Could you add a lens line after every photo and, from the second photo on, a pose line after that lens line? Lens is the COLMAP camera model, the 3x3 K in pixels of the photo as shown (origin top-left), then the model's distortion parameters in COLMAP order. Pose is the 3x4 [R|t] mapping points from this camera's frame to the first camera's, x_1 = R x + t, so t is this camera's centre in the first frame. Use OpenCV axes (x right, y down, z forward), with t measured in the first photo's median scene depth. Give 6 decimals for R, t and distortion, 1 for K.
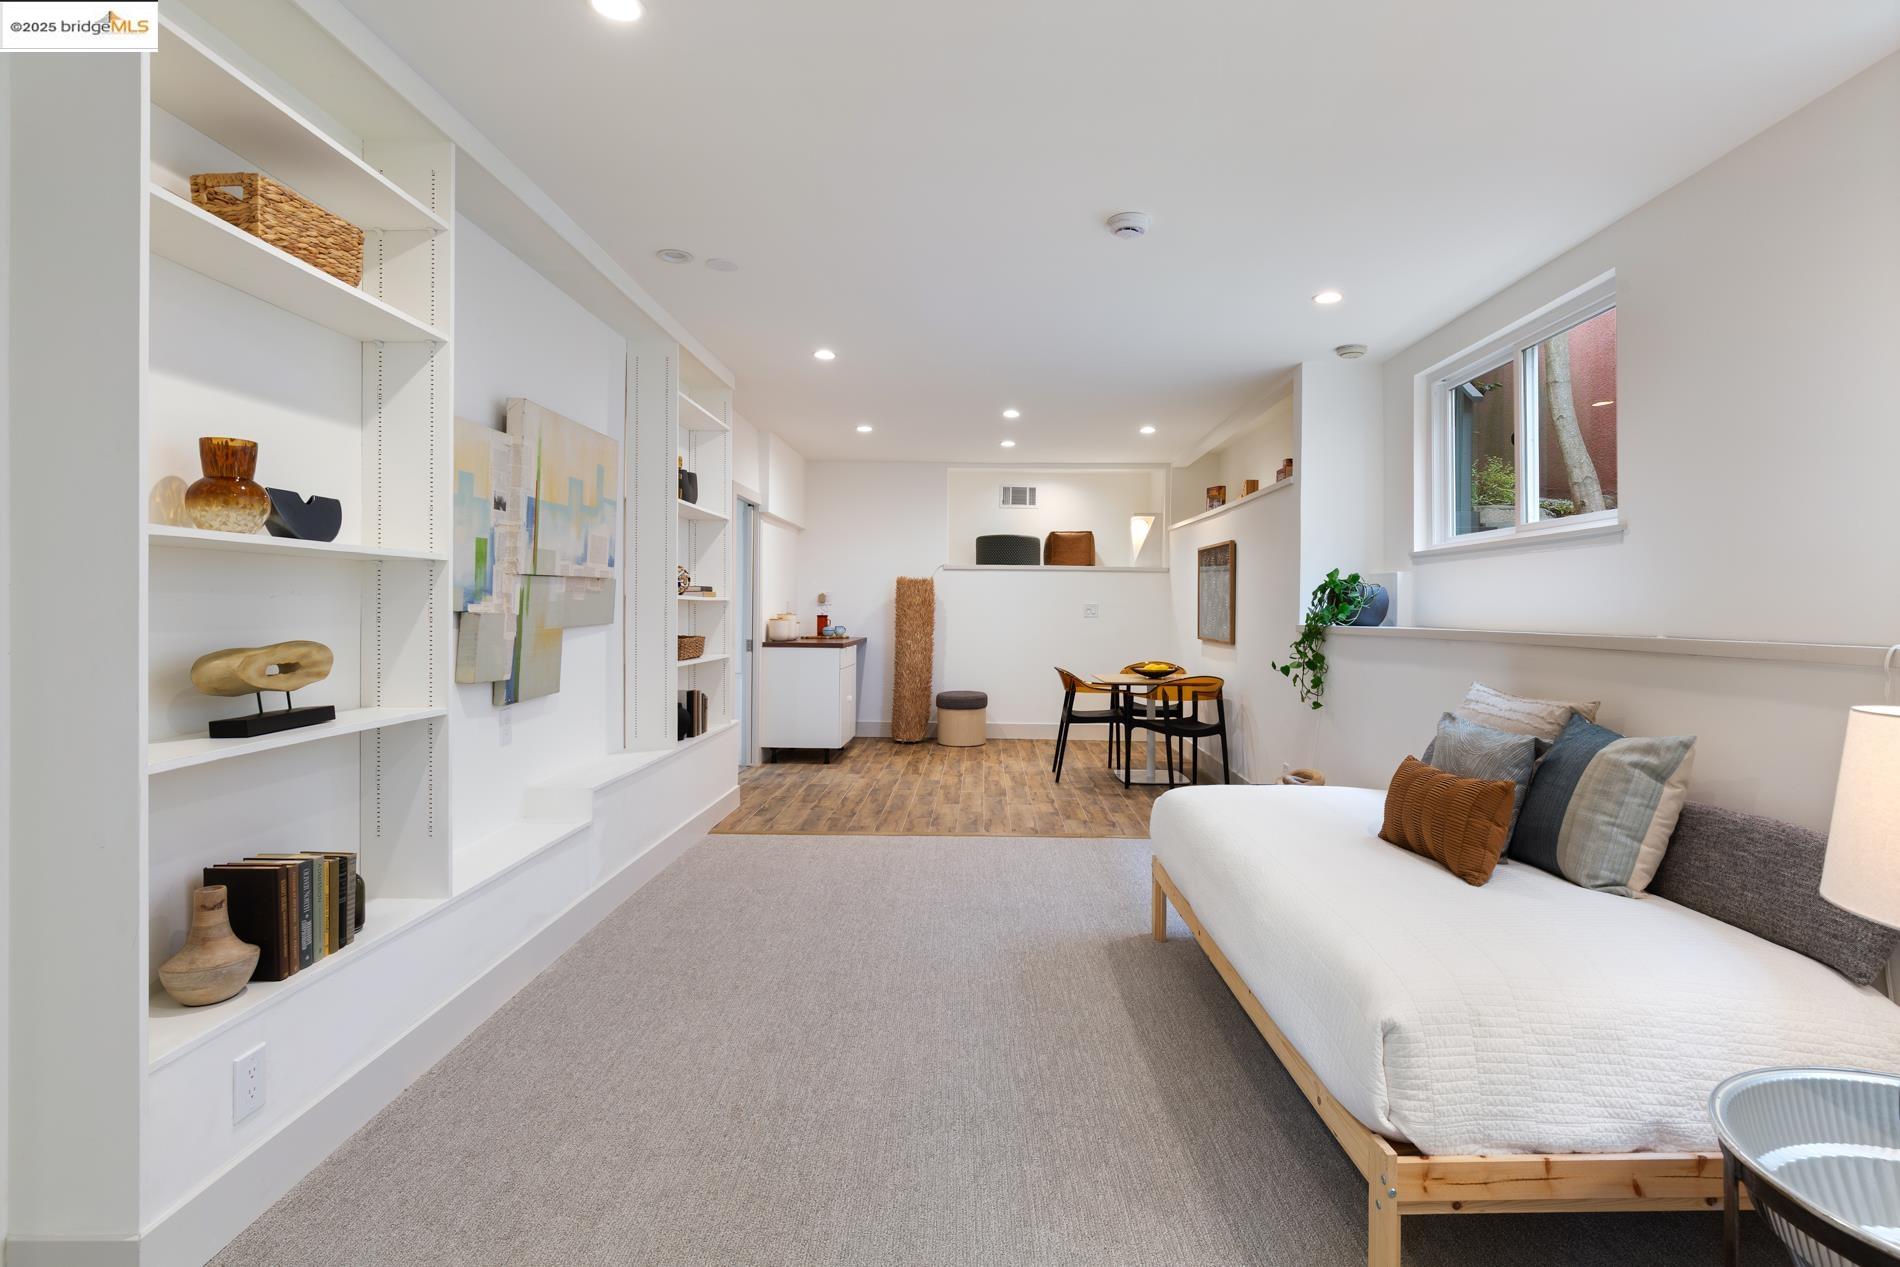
lens RADIAL K [[947.6, 0, 960.6], [0, 947.6, 609.6], [0, 0, 1]] dist [-0.002230, -0.000965]
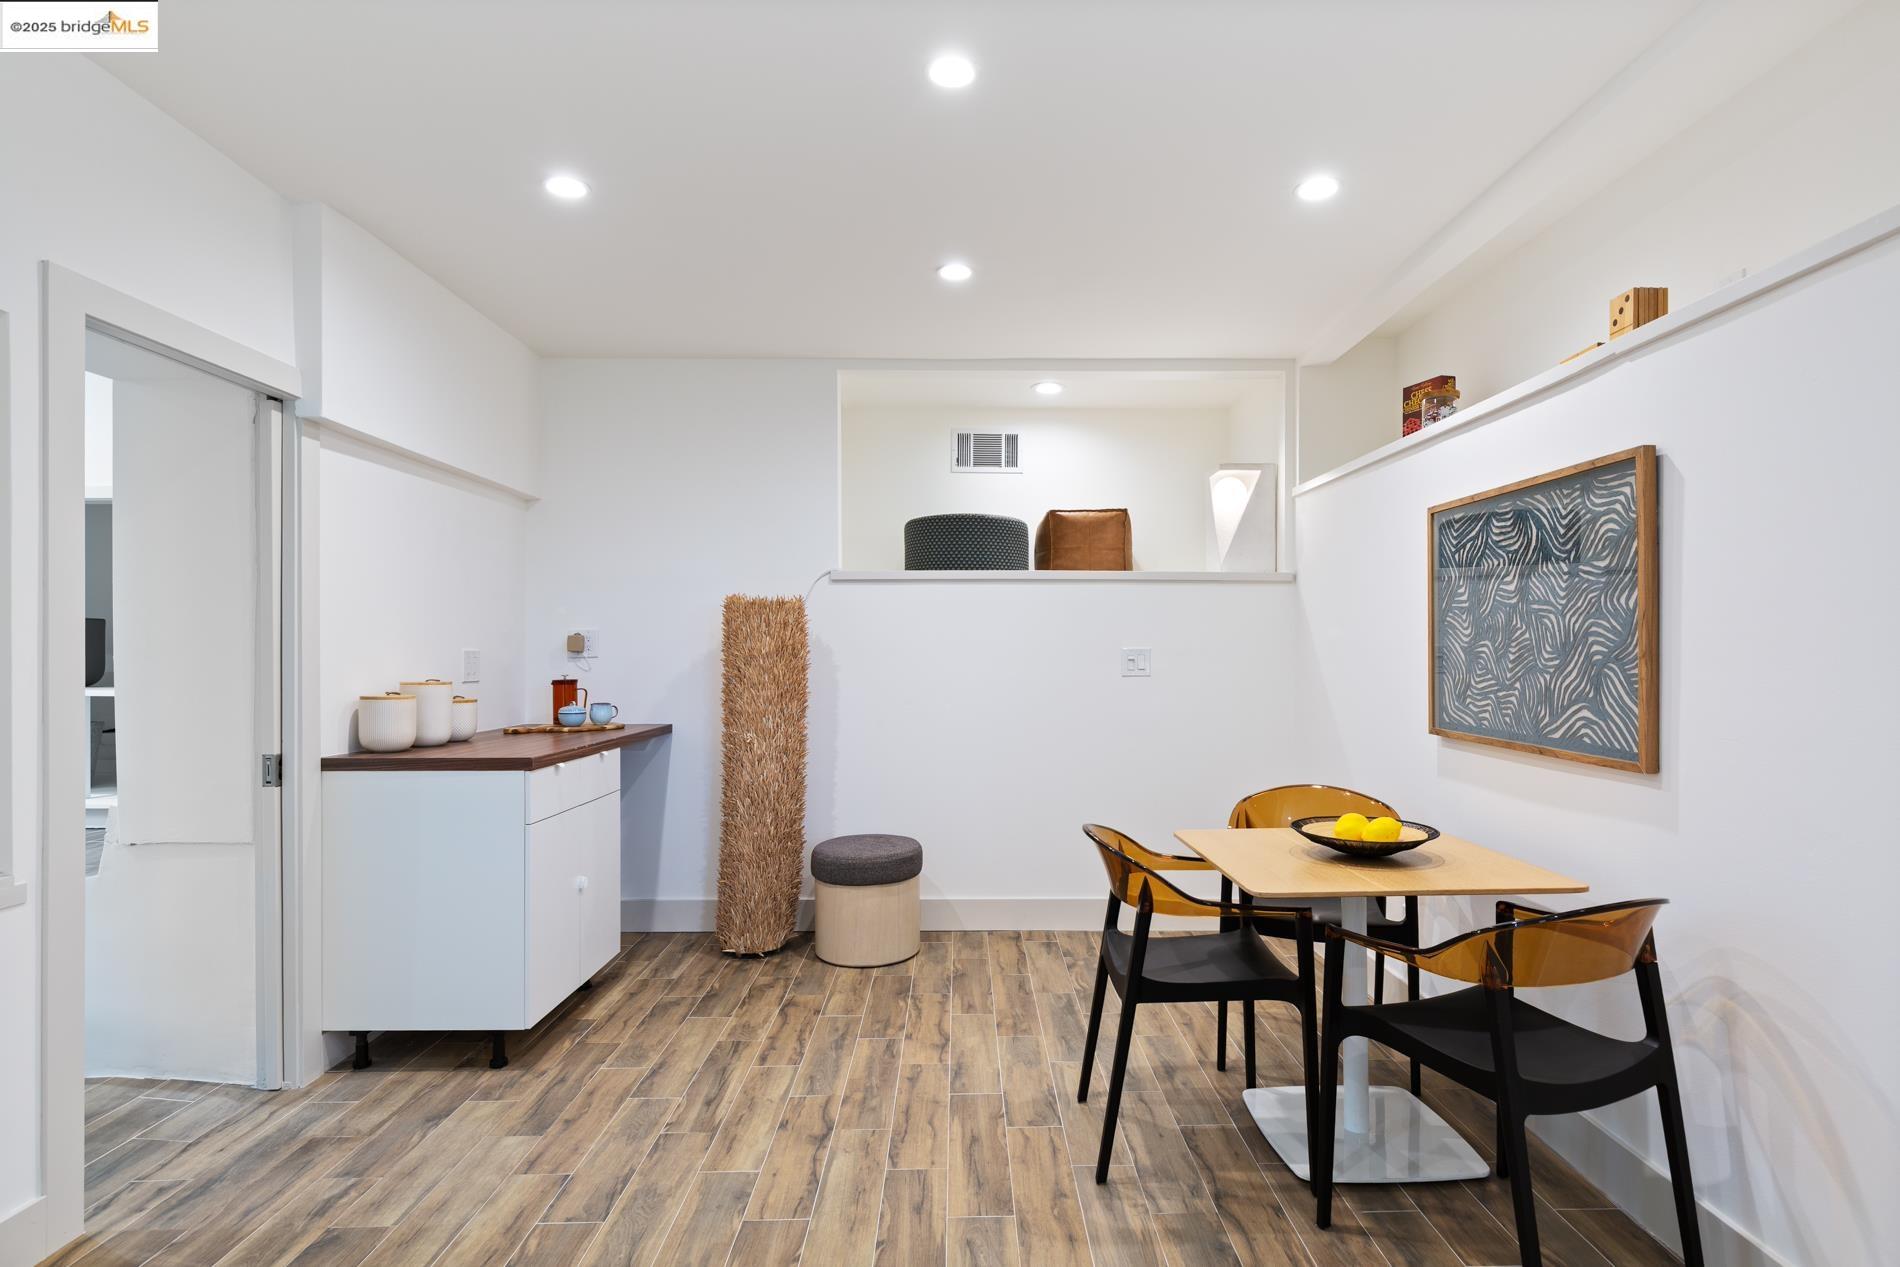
lens RADIAL K [[1039.2, 0, 950.0], [0, 1039.2, 633.5], [0, 0, 1]] dist [0.001282, 0.000196]
pose [[0.999762, -0.011139, 0.018733, 0.061914], [0.011530, 0.999715, -0.020914, -0.007403], [-0.018495, 0.021125, 0.999606, 0.896257]]
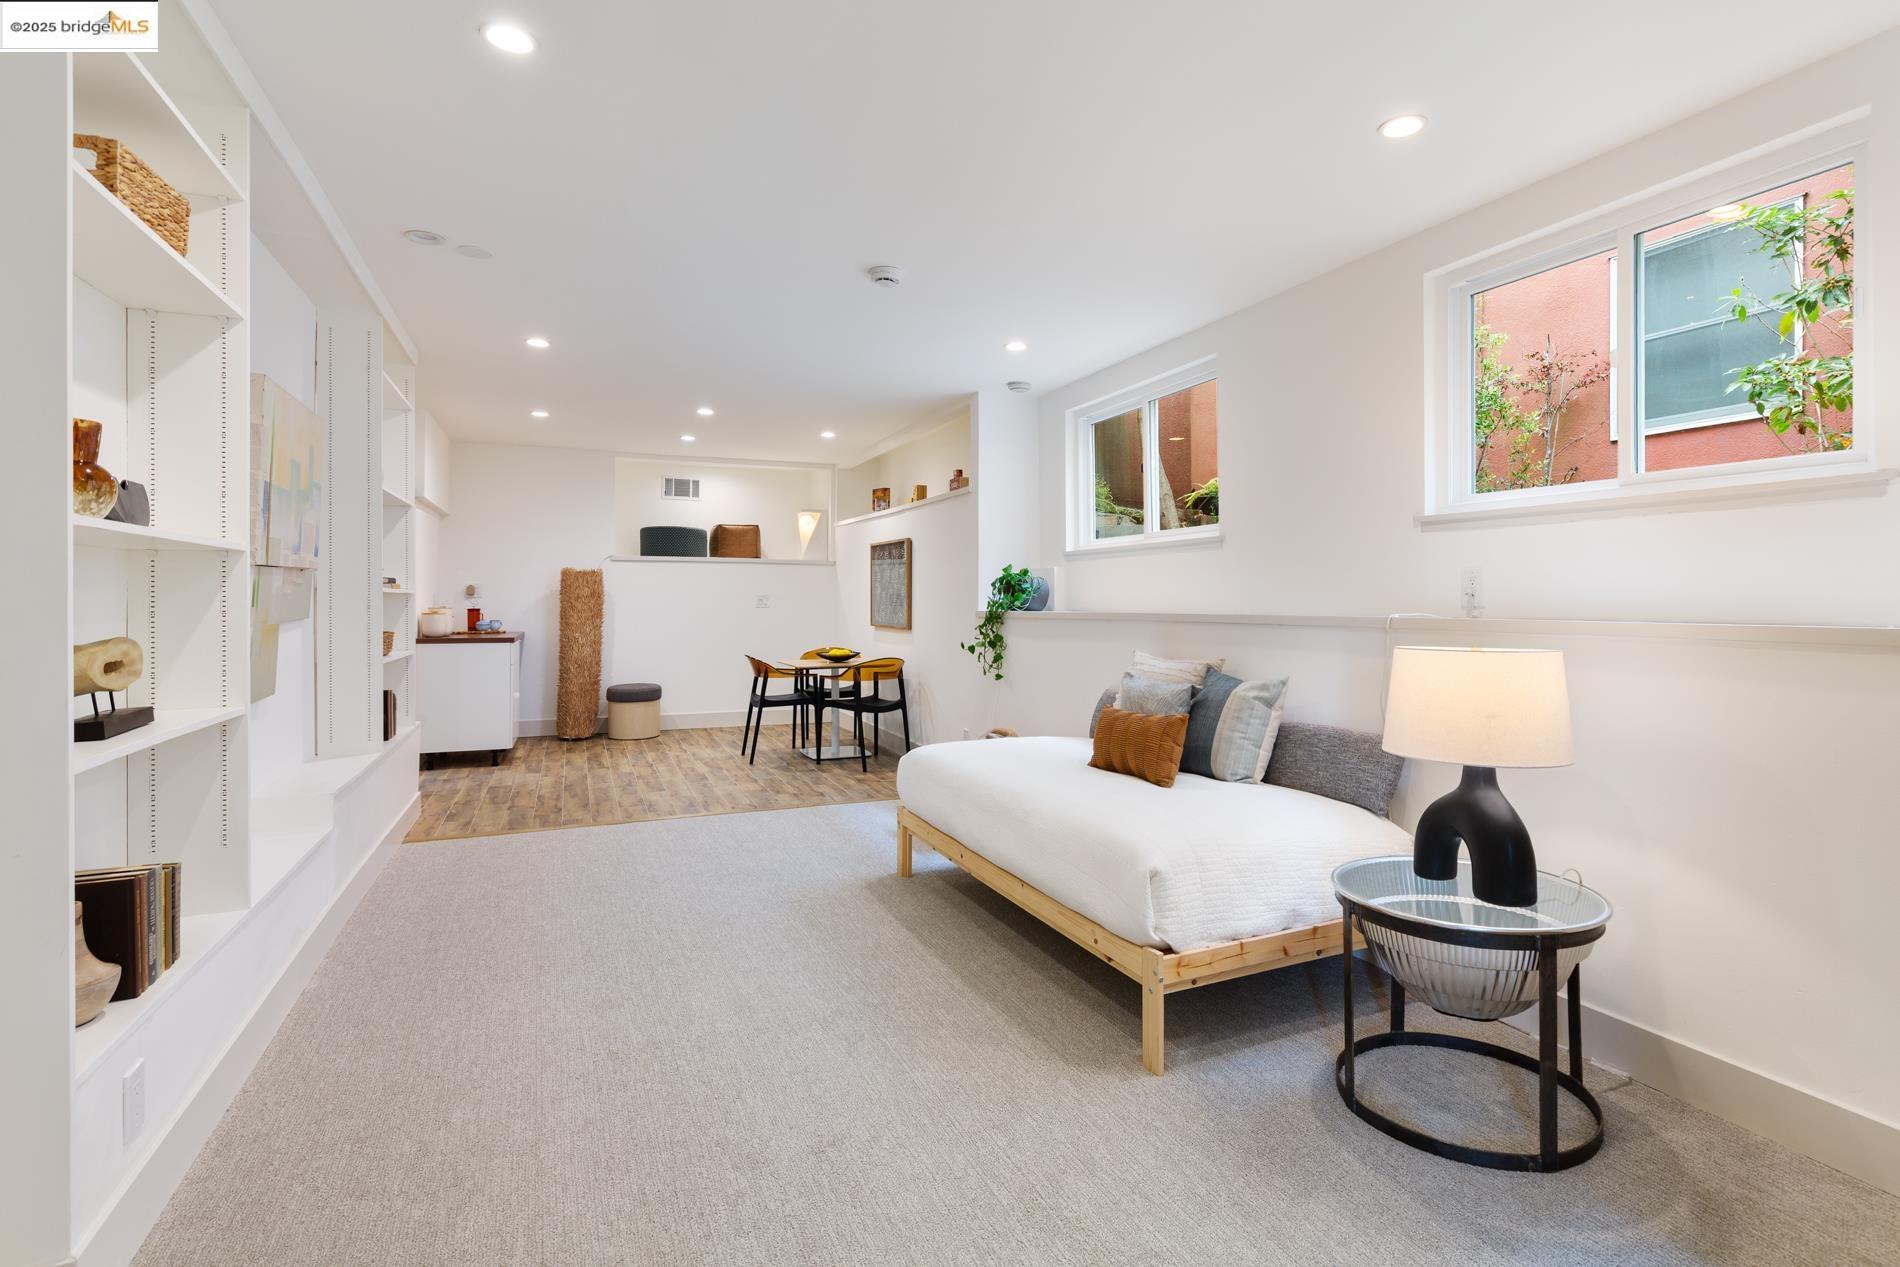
lens RADIAL K [[938.4, 0, 983.2], [0, 938.4, 598.5], [0, 0, 1]] dist [0.000402, -0.000118]
pose [[0.908890, -0.007223, 0.416973, -0.139264], [0.008238, 0.999966, -0.000635, 0.001190], [-0.416954, 0.004012, 0.908919, -0.082459]]
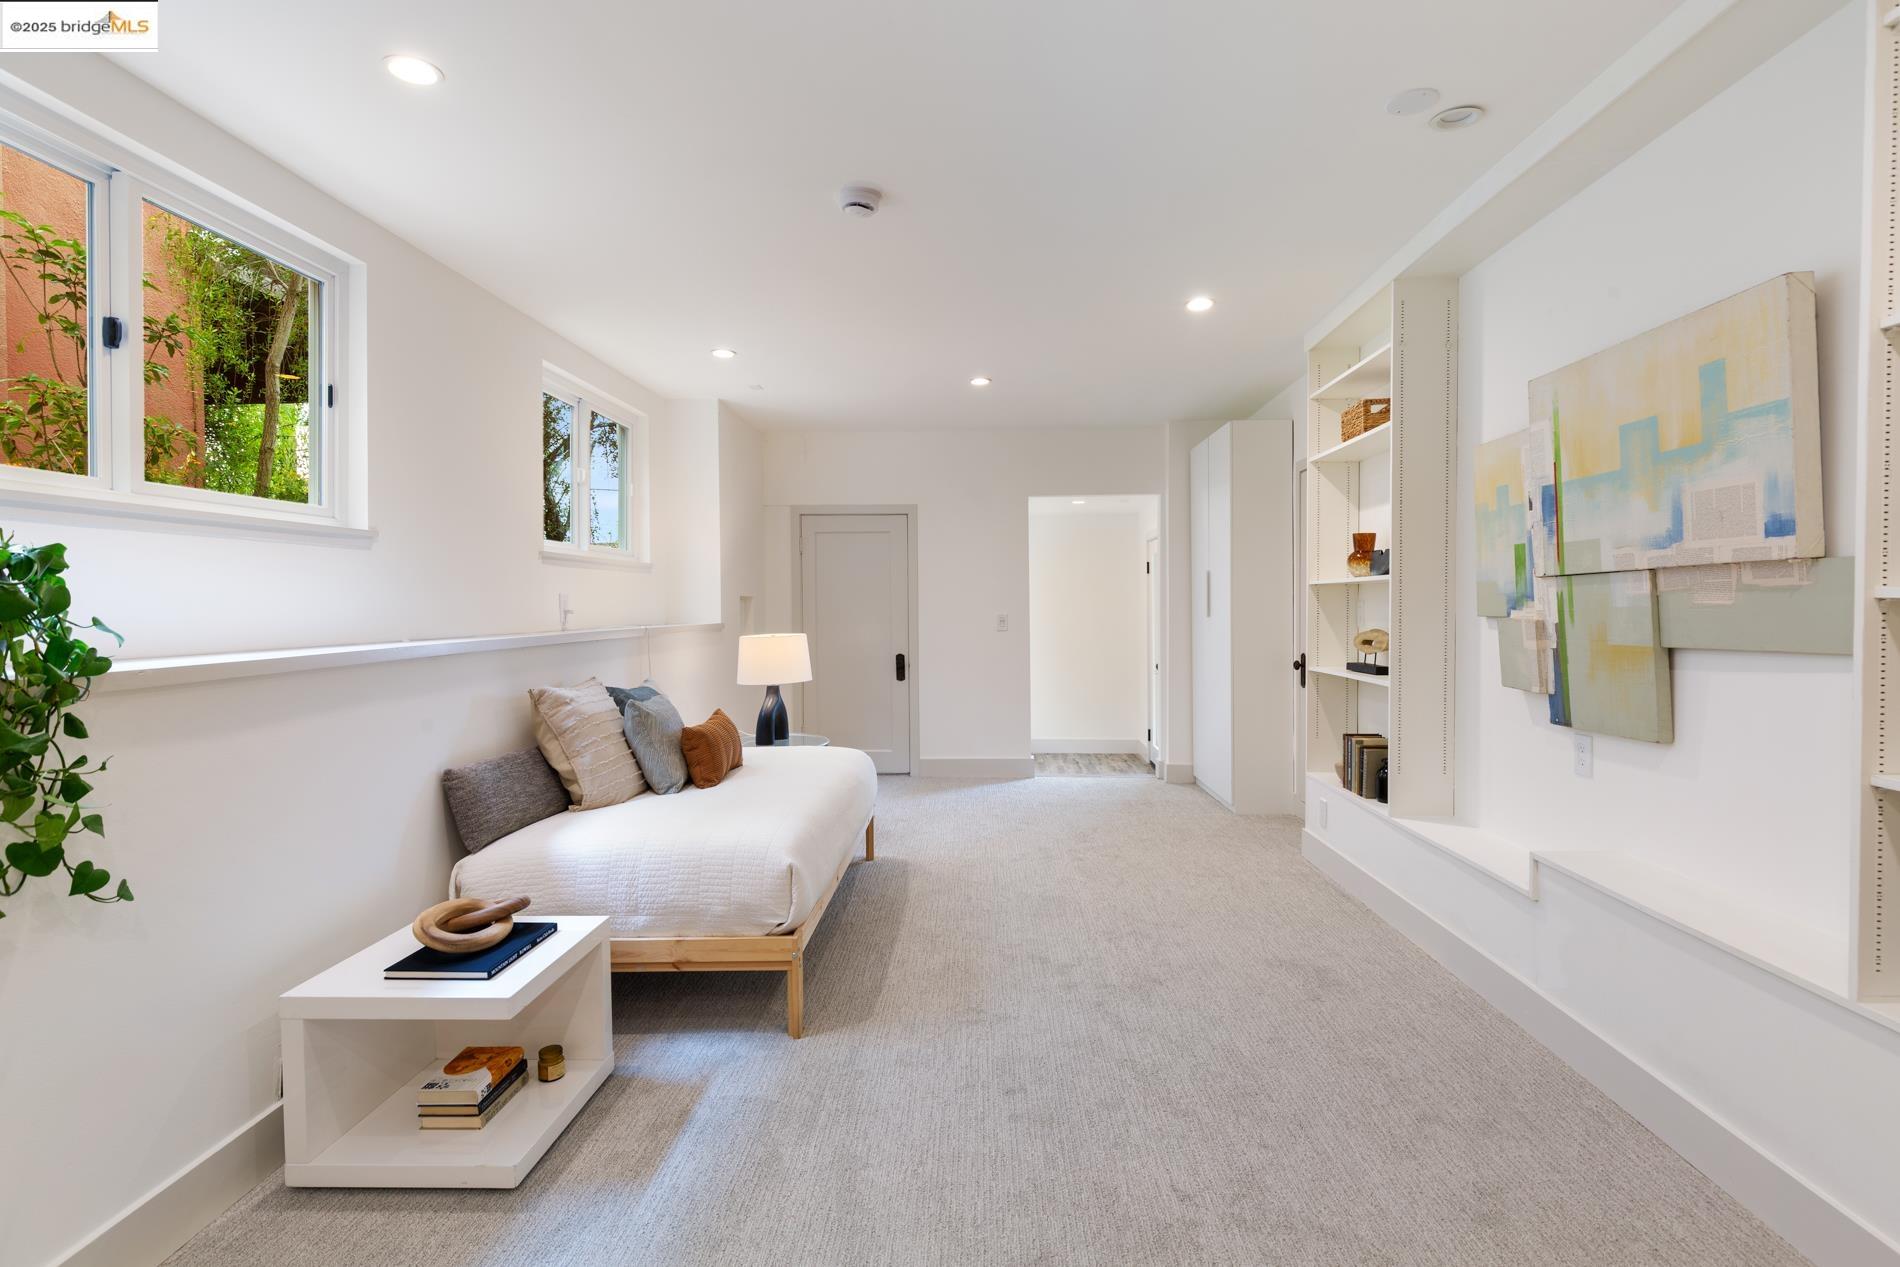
lens RADIAL K [[947.6, 0, 960.6], [0, 947.6, 609.6], [0, 0, 1]] dist [-0.002230, -0.000965]
pose [[-0.999633, -0.000323, 0.027078, 0.036937], [-0.000169, 0.999984, 0.005677, -0.007763], [-0.027079, 0.005670, -0.999617, 1.293996]]
